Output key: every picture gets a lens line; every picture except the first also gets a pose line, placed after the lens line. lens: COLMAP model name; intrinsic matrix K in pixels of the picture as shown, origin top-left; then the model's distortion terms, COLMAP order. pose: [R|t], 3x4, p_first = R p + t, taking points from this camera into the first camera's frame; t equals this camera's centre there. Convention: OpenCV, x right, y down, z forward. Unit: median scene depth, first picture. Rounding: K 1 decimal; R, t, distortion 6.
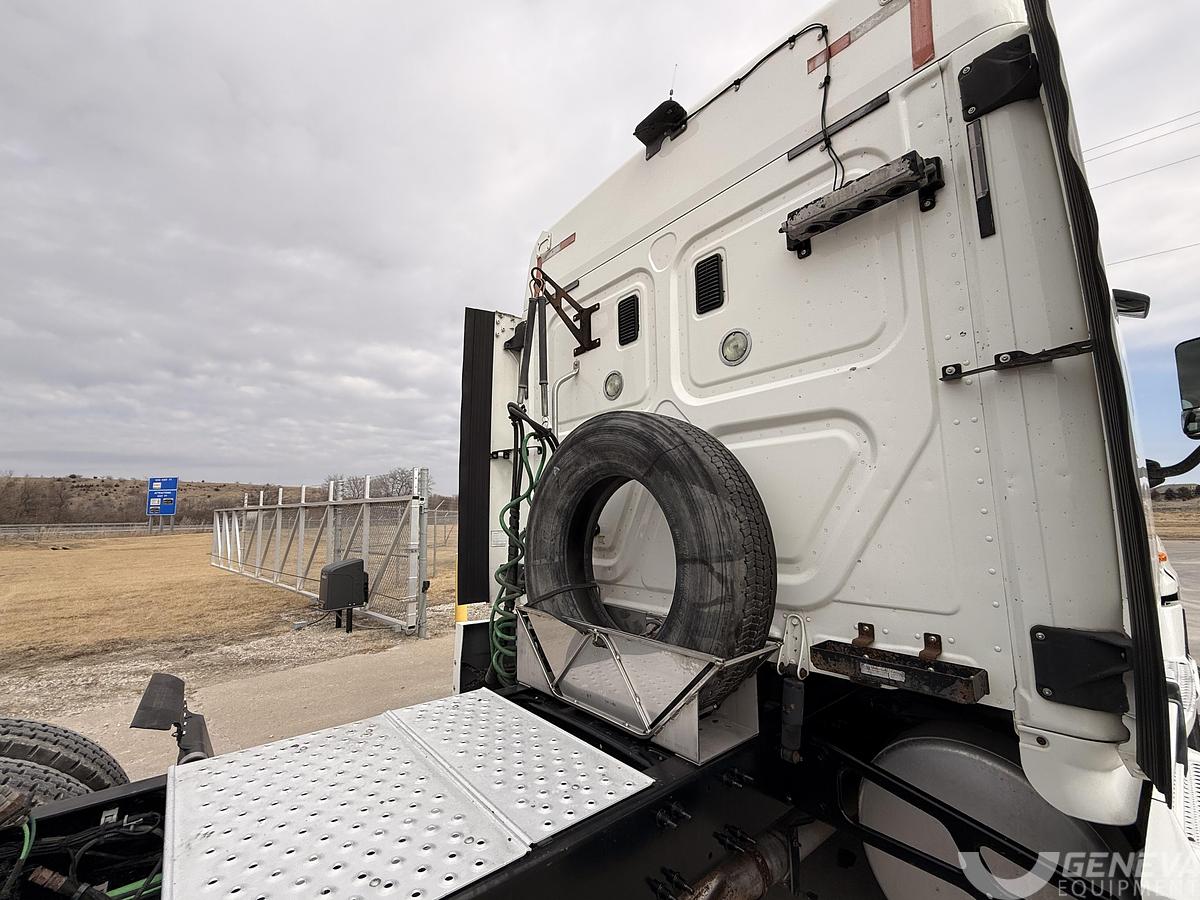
lens RADIAL K [[491.5, 0, 598.0], [0, 491.5, 449.4], [0, 0, 1]] dist [0.001851, -0.000465]
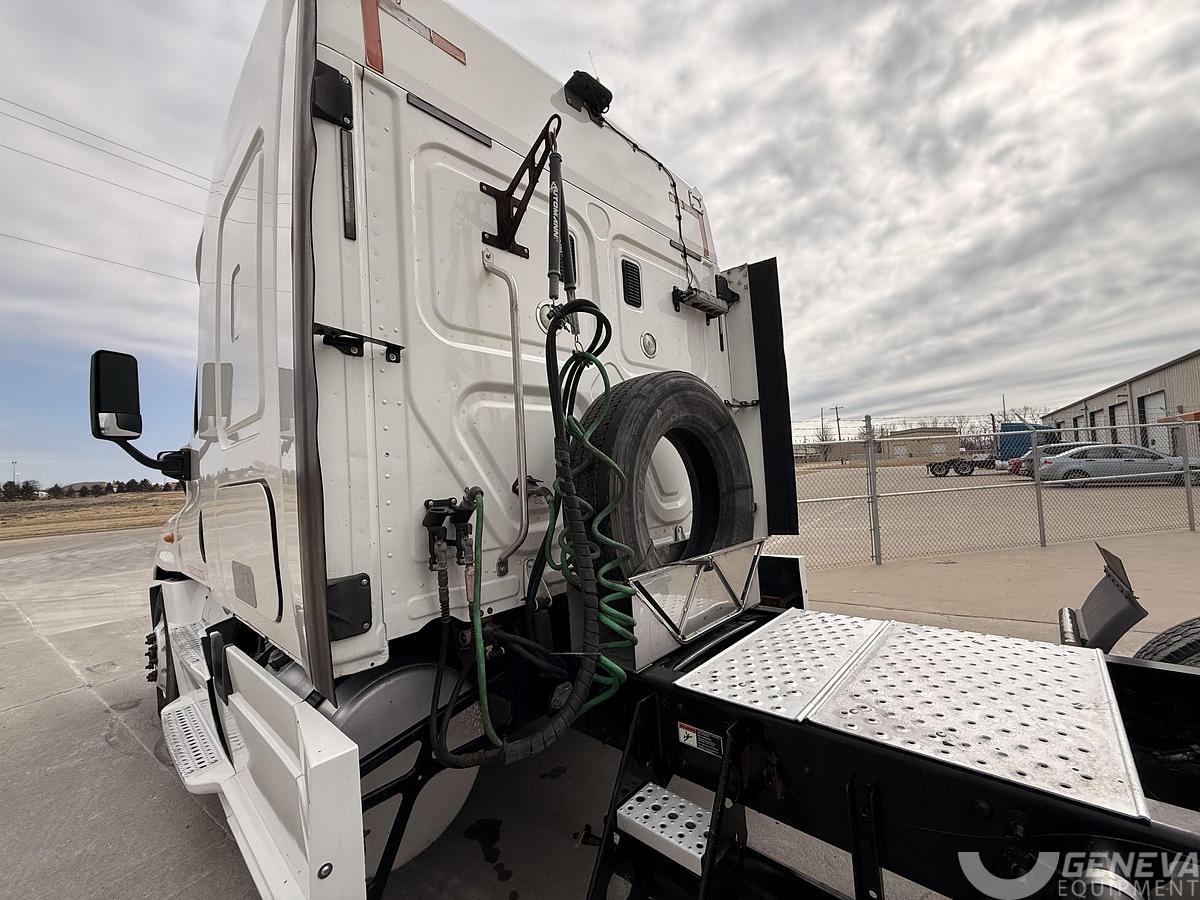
lens RADIAL K [[475.1, 0, 594.2], [0, 475.1, 448.8], [0, 0, 1]] dist [0.002244, -0.001305]
pose [[-0.112356, 0.069363, 0.991244, -0.631921], [-0.074287, 0.994183, -0.077989, 0.124236], [-0.990887, -0.082400, -0.106550, 0.801728]]
